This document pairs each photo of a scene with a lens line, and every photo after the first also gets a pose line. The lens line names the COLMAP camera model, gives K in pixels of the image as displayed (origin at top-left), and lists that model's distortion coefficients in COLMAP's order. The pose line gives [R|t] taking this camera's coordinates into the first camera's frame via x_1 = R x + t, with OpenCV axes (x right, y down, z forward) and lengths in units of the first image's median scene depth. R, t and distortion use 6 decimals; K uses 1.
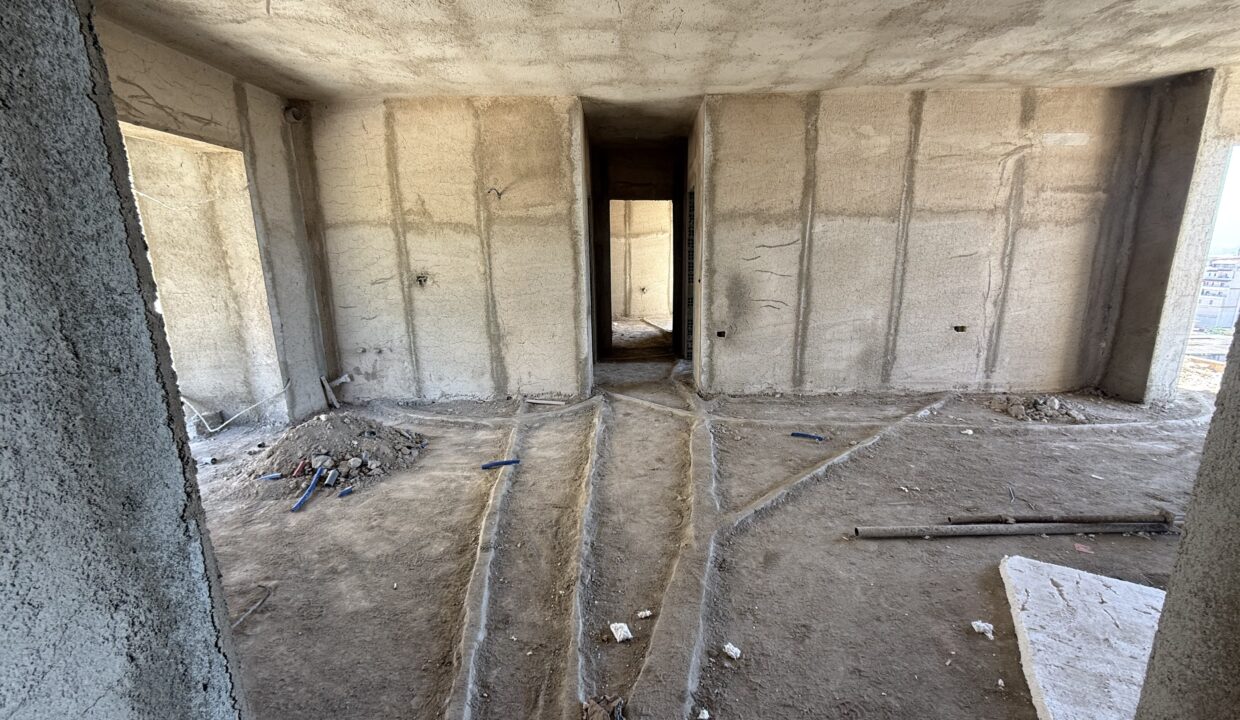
lens RADIAL K [[493.6, 0, 623.8], [0, 493.6, 358.3], [0, 0, 1]] dist [0.002736, 0.000188]
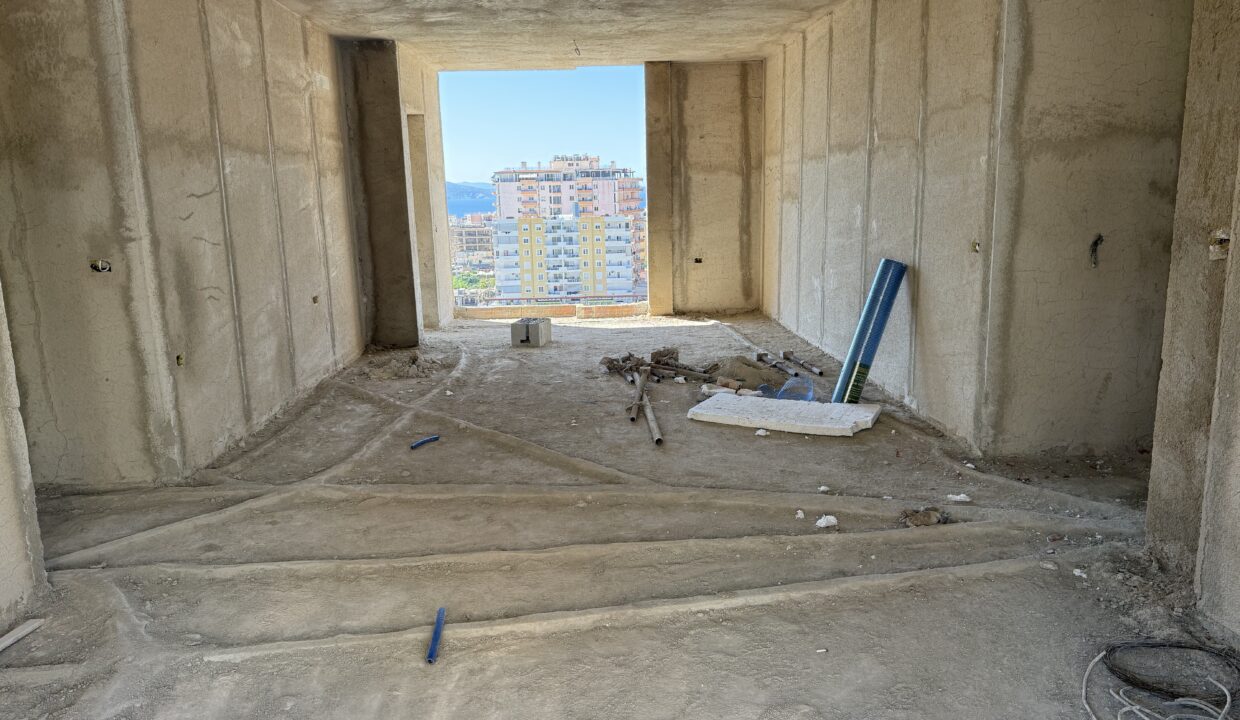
lens RADIAL K [[861.9, 0, 619.9], [0, 861.9, 370.5], [0, 0, 1]] dist [0.013757, -0.001110]
pose [[-0.042669, -0.191055, 0.980651, -0.776652], [0.240696, 0.950669, 0.195687, -0.112682], [-0.969662, 0.244389, 0.005422, 0.575962]]
